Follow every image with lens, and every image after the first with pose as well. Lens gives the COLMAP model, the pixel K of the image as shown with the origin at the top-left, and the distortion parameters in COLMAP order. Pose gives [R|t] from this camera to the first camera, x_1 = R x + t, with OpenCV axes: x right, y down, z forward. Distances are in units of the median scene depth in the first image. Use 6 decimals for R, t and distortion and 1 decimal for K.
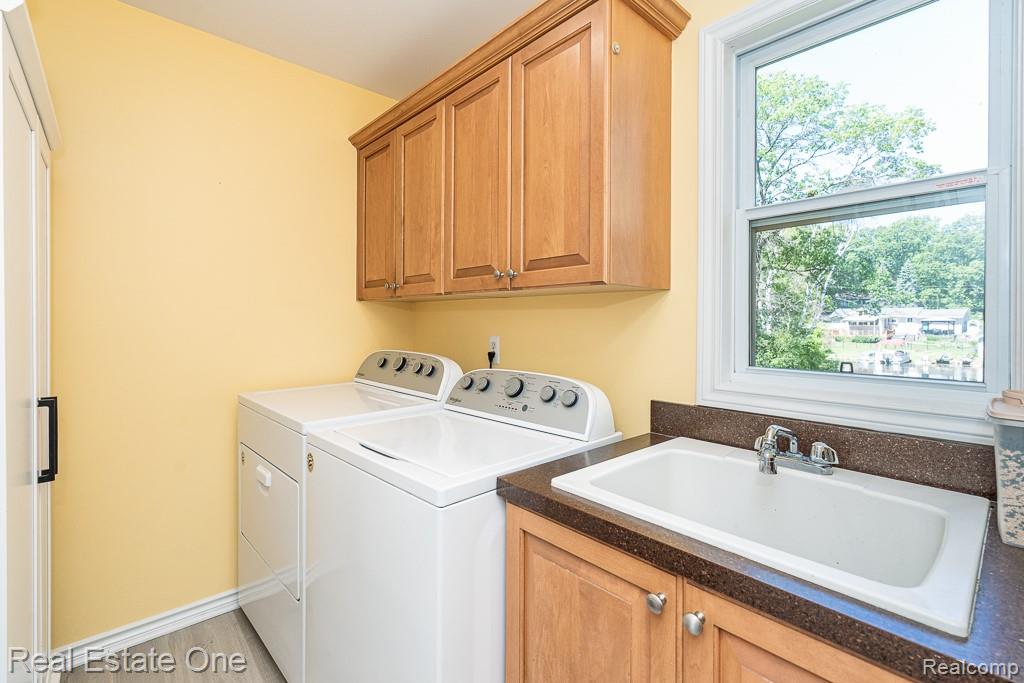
lens RADIAL K [[467.9, 0, 494.3], [0, 467.9, 321.5], [0, 0, 1]] dist [-0.006892, 0.002252]
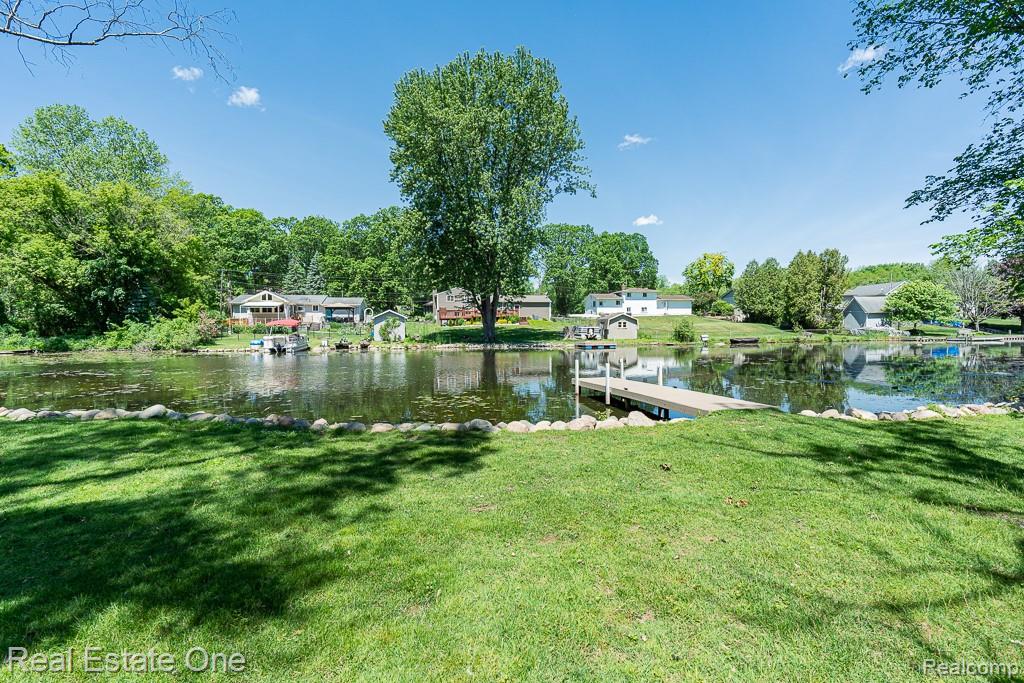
lens RADIAL K [[467.9, 0, 506.4], [0, 467.9, 345.8], [0, 0, 1]] dist [-0.006892, 0.002252]
pose [[0.462300, -0.028663, 0.886260, 0.277328], [0.007385, 0.999567, 0.028475, 0.045136], [-0.886693, -0.006619, 0.462312, 0.275760]]
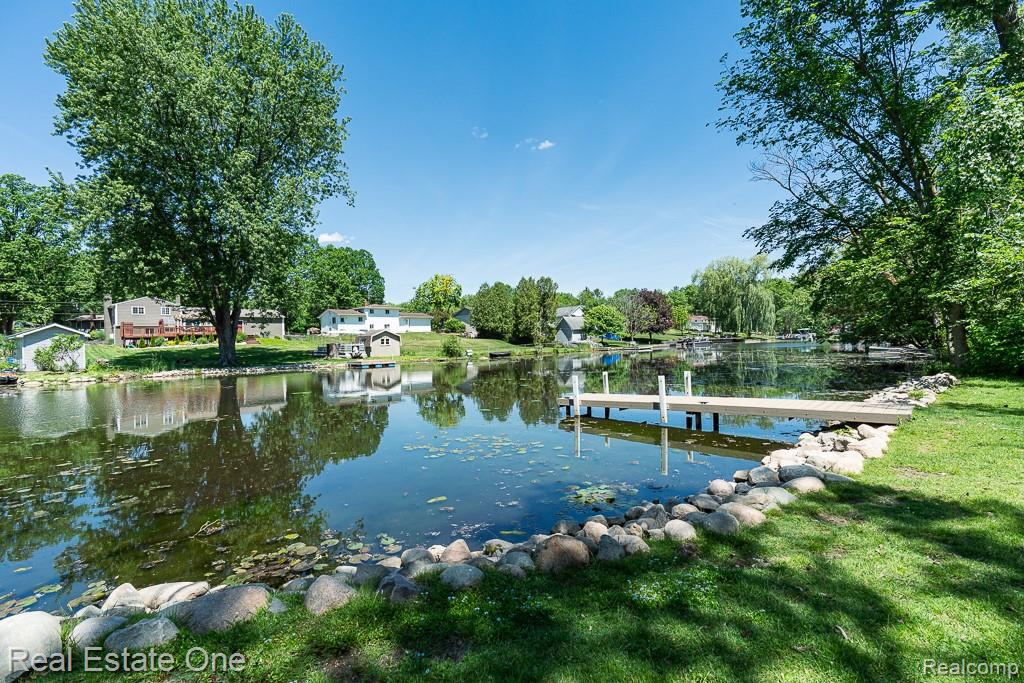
lens RADIAL K [[467.9, 0, 508.4], [0, 467.9, 344.2], [0, 0, 1]] dist [-0.006892, 0.002252]
pose [[-0.133799, 0.006812, 0.990985, 0.296263], [0.032104, 0.999481, -0.002536, 0.045655], [-0.990488, 0.031475, -0.133948, 0.357712]]
